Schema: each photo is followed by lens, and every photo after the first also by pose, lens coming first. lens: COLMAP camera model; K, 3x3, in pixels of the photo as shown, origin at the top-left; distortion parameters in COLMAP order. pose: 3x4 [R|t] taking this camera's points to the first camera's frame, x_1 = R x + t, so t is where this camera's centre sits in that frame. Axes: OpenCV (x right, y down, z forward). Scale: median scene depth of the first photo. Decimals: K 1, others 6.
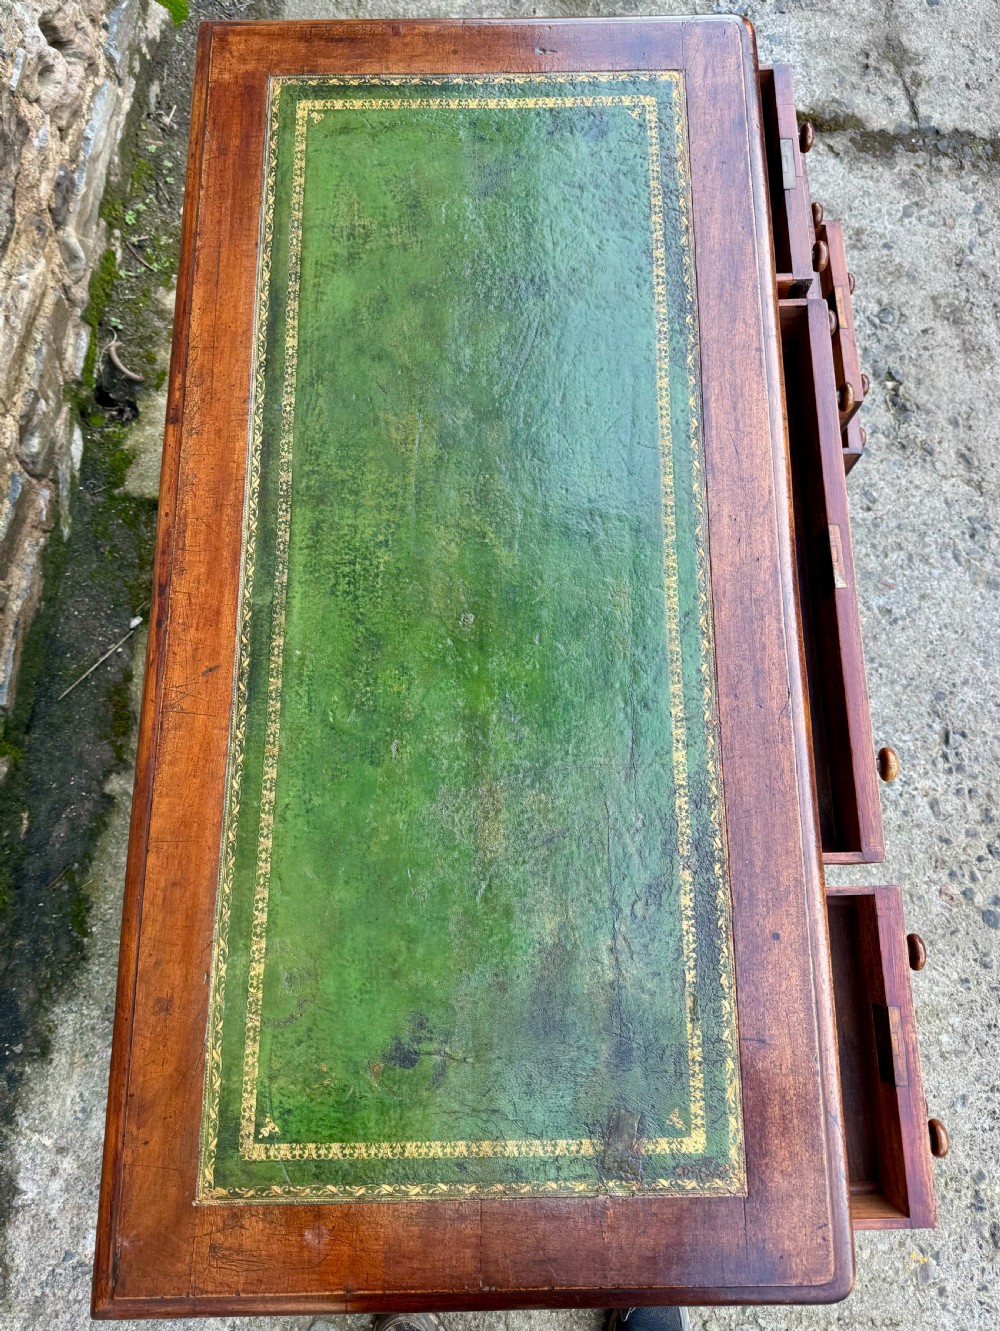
lens RADIAL K [[1052.8, 0, 535.7], [0, 1052.8, 634.4], [0, 0, 1]] dist [0.045164, -0.073346]
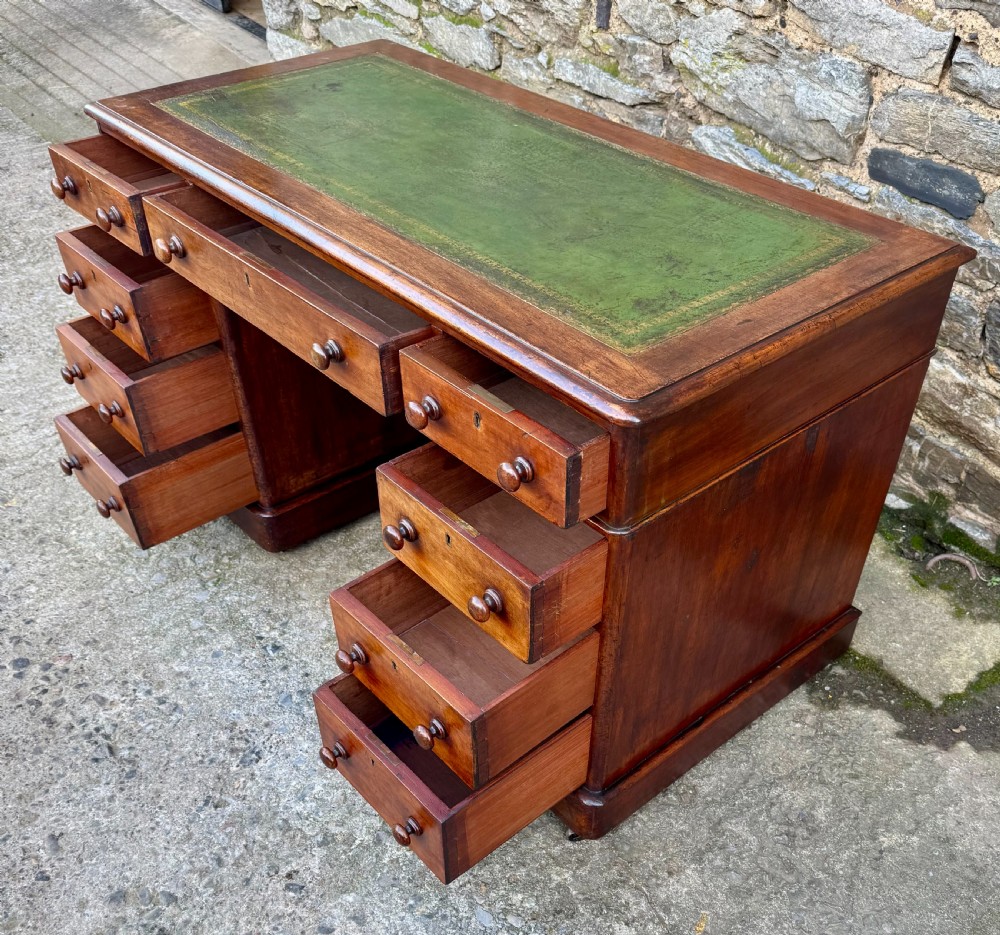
lens RADIAL K [[1021.0, 0, 535.8], [0, 1021.0, 644.8], [0, 0, 1]] dist [-0.000962, 0.000000]
pose [[-0.760105, 0.445027, -0.473489, 0.779355], [-0.630669, -0.329734, 0.702518, -1.252569], [0.156514, 0.832602, 0.531297, 0.739400]]
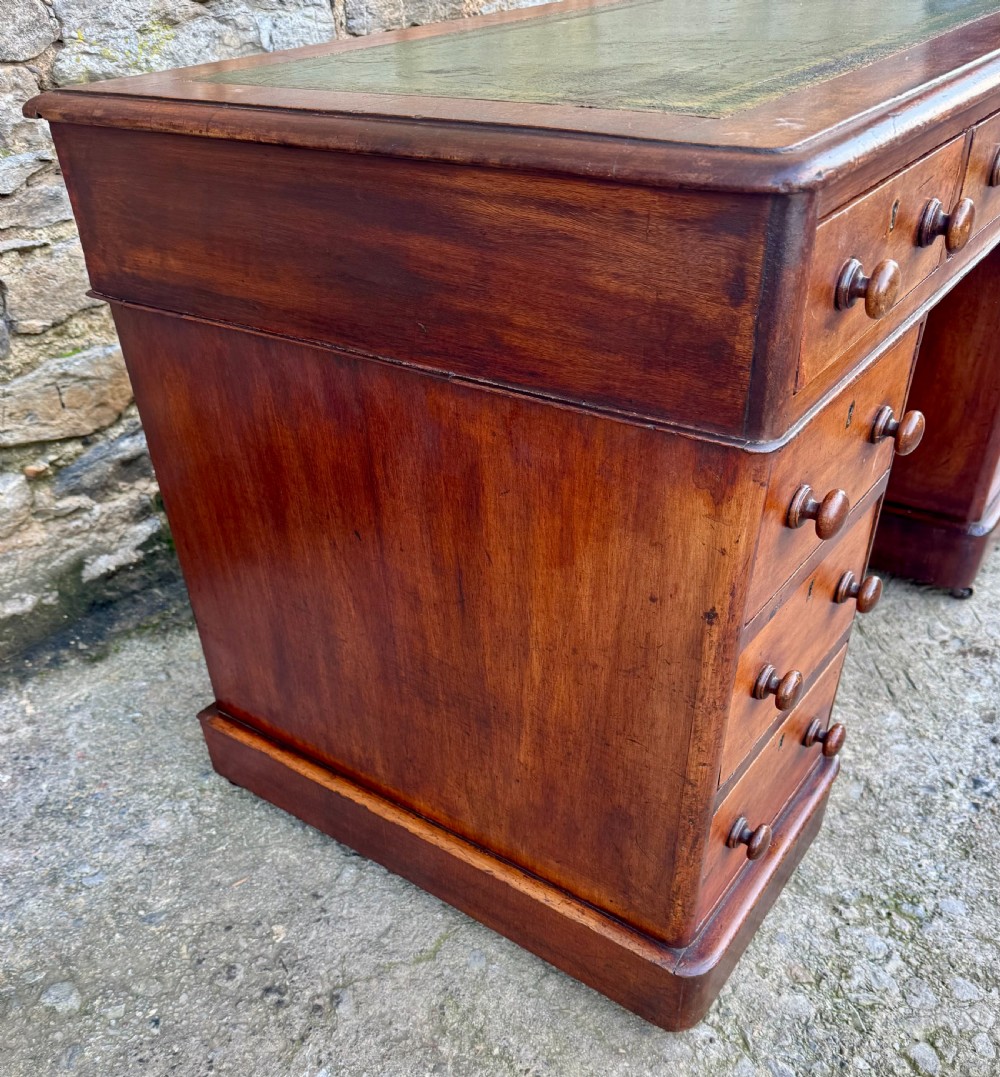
lens RADIAL K [[1040.4, 0, 468.3], [0, 1040.4, 691.6], [0, 0, 1]] dist [-0.010789, 0.000000]
pose [[0.800647, 0.334874, -0.496814, 0.400309], [-0.565802, 0.695341, -0.443136, 0.915963], [0.197060, 0.635894, 0.746195, 0.552711]]
